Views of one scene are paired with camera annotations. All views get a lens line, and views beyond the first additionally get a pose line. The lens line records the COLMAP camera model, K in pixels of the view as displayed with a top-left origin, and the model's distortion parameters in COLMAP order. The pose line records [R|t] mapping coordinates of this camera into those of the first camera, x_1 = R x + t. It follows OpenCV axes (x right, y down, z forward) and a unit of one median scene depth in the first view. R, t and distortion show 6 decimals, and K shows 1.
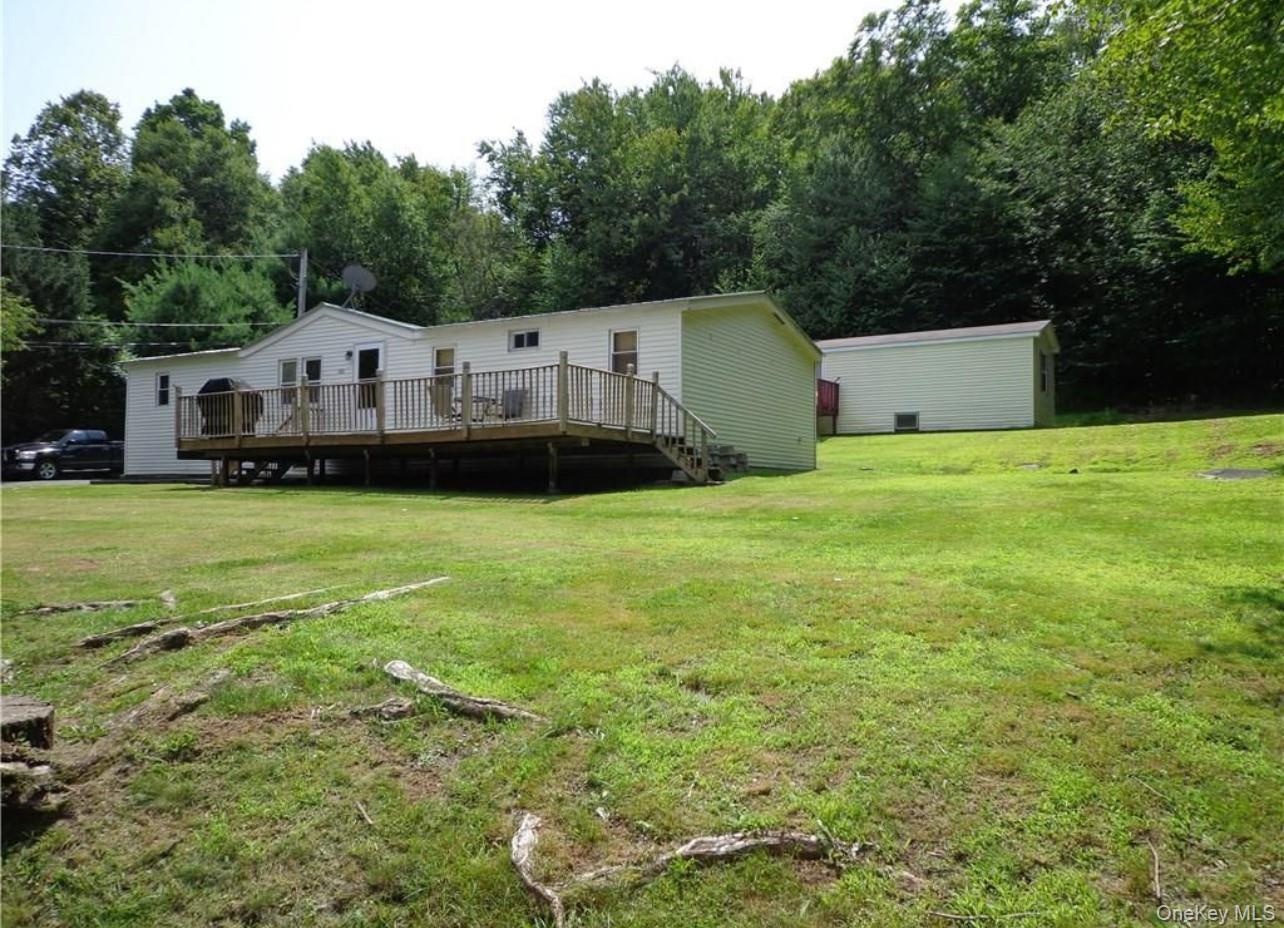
lens RADIAL K [[902.1, 0, 641.0], [0, 902.1, 467.6], [0, 0, 1]] dist [-0.009848, 0.002371]
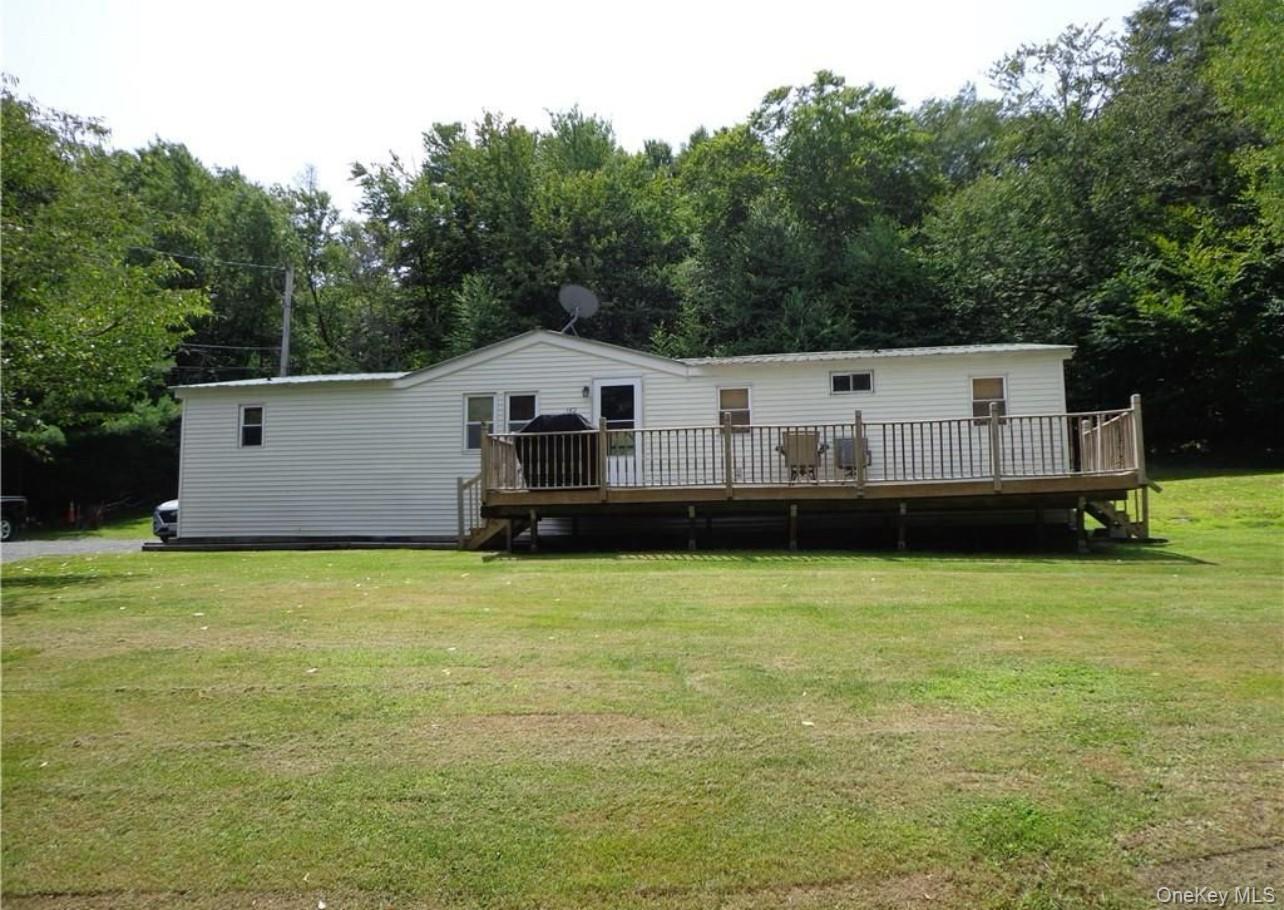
lens RADIAL K [[916.1, 0, 642.0], [0, 916.1, 455.1], [0, 0, 1]] dist [-0.006053, 0.002210]
pose [[0.948922, 0.019594, 0.314900, -0.241184], [0.004113, 0.997217, -0.074443, -0.001255], [-0.315483, 0.071936, 0.946201, 0.083688]]
